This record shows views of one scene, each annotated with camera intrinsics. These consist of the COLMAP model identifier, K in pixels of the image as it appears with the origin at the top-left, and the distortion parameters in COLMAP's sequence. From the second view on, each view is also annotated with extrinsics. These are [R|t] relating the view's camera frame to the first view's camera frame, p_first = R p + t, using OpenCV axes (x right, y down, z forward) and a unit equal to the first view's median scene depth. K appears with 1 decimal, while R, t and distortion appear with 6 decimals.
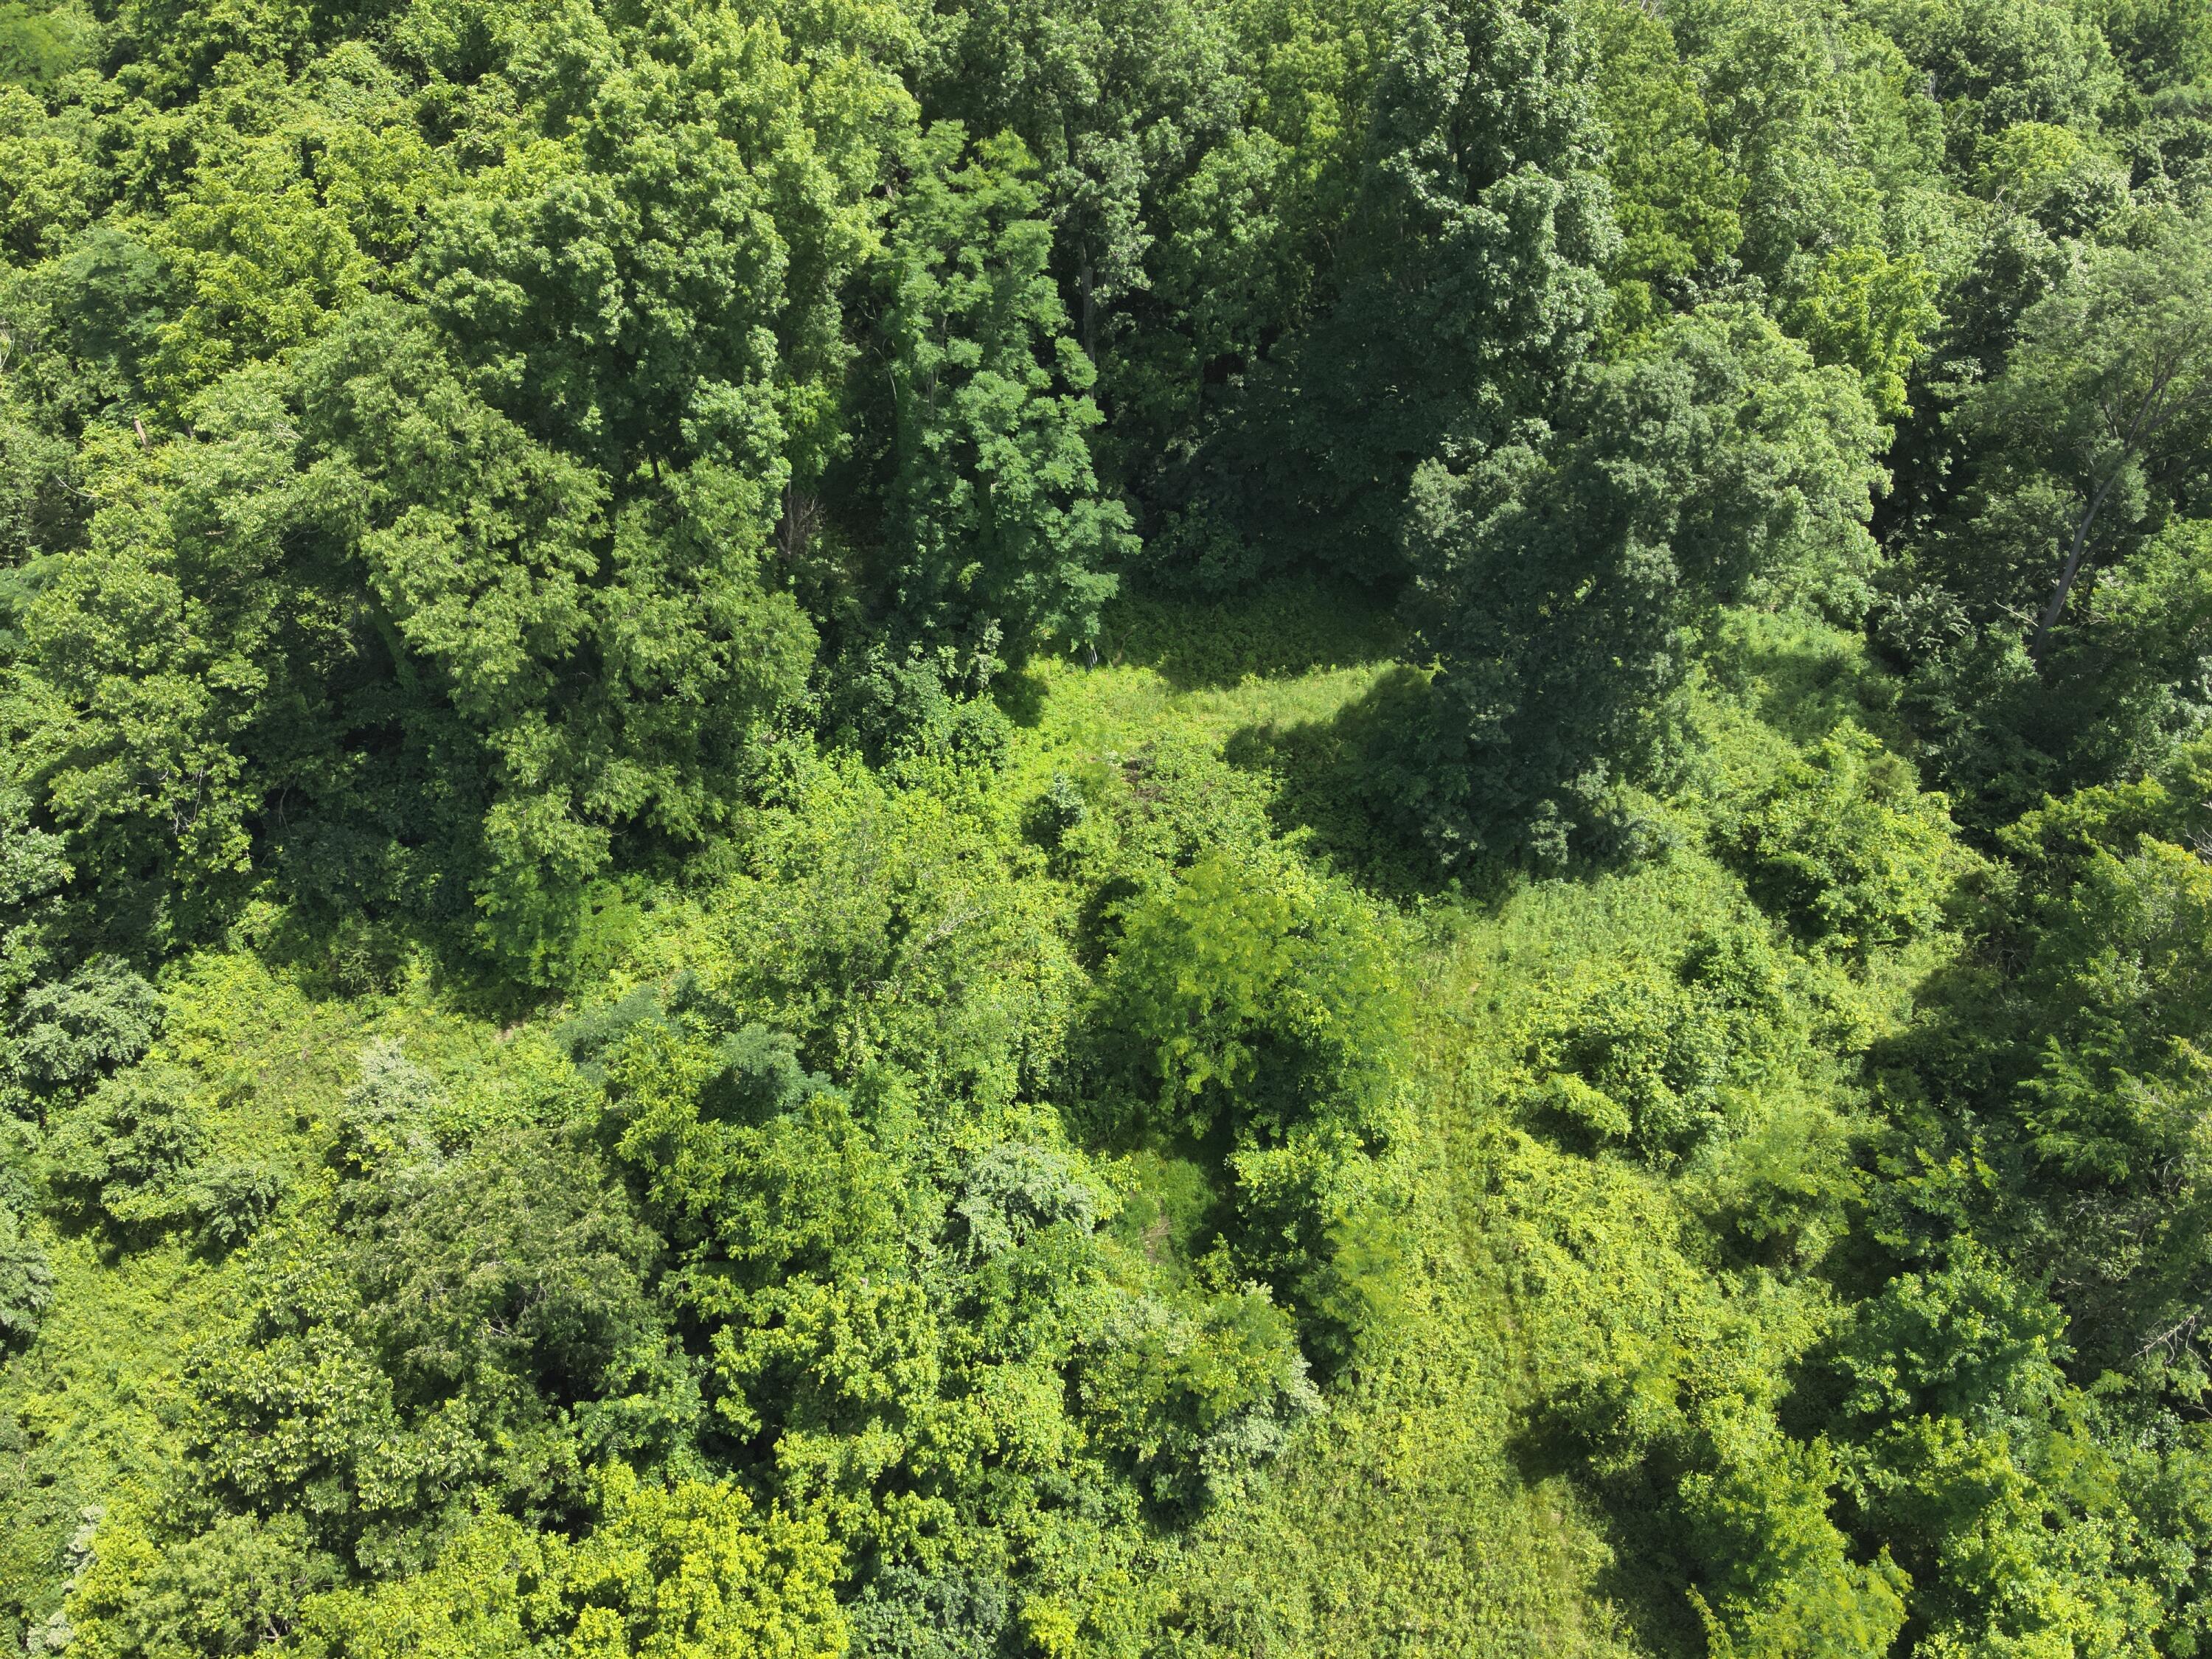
lens RADIAL K [[1591.7, 0, 1106.0], [0, 1591.7, 829.5], [0, 0, 1]] dist [0.091818, -0.192542]
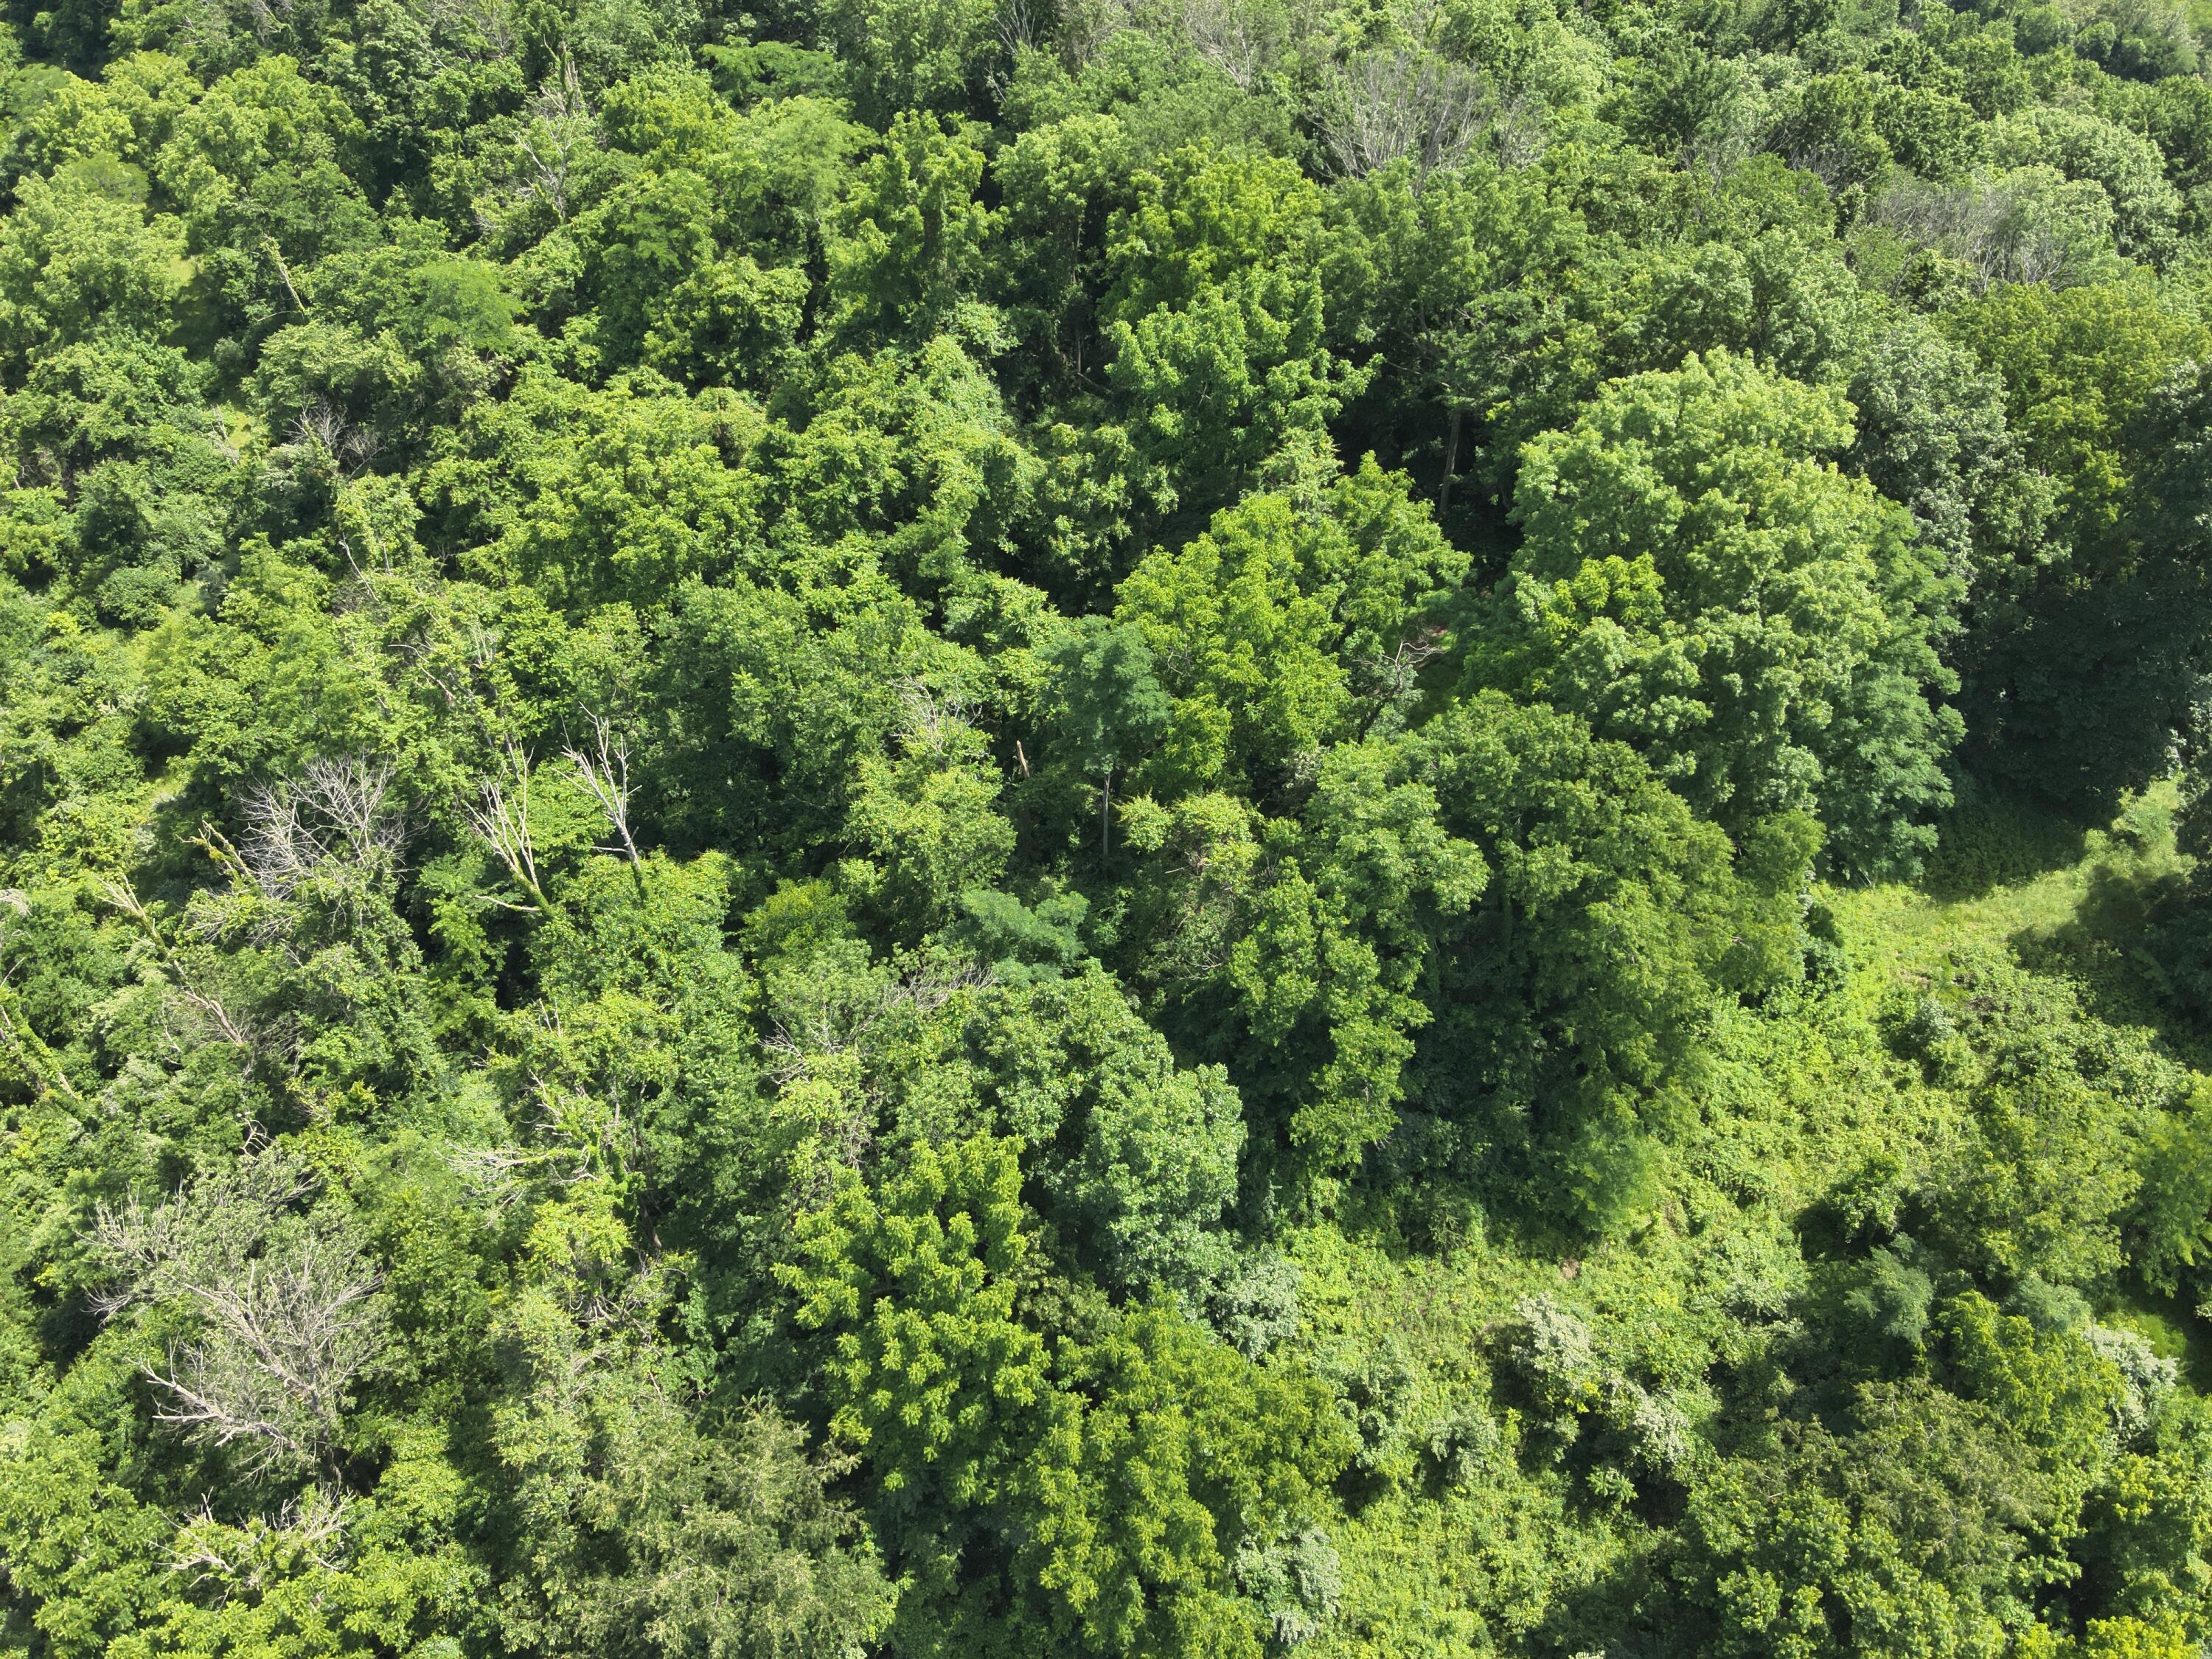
lens RADIAL K [[1591.7, 0, 1106.0], [0, 1591.7, 829.5], [0, 0, 1]] dist [0.091818, -0.192542]
pose [[0.992956, -0.091588, 0.075161, -0.708289], [0.091989, 0.995758, -0.001886, -0.212443], [-0.074669, 0.008787, 0.997170, -0.165019]]
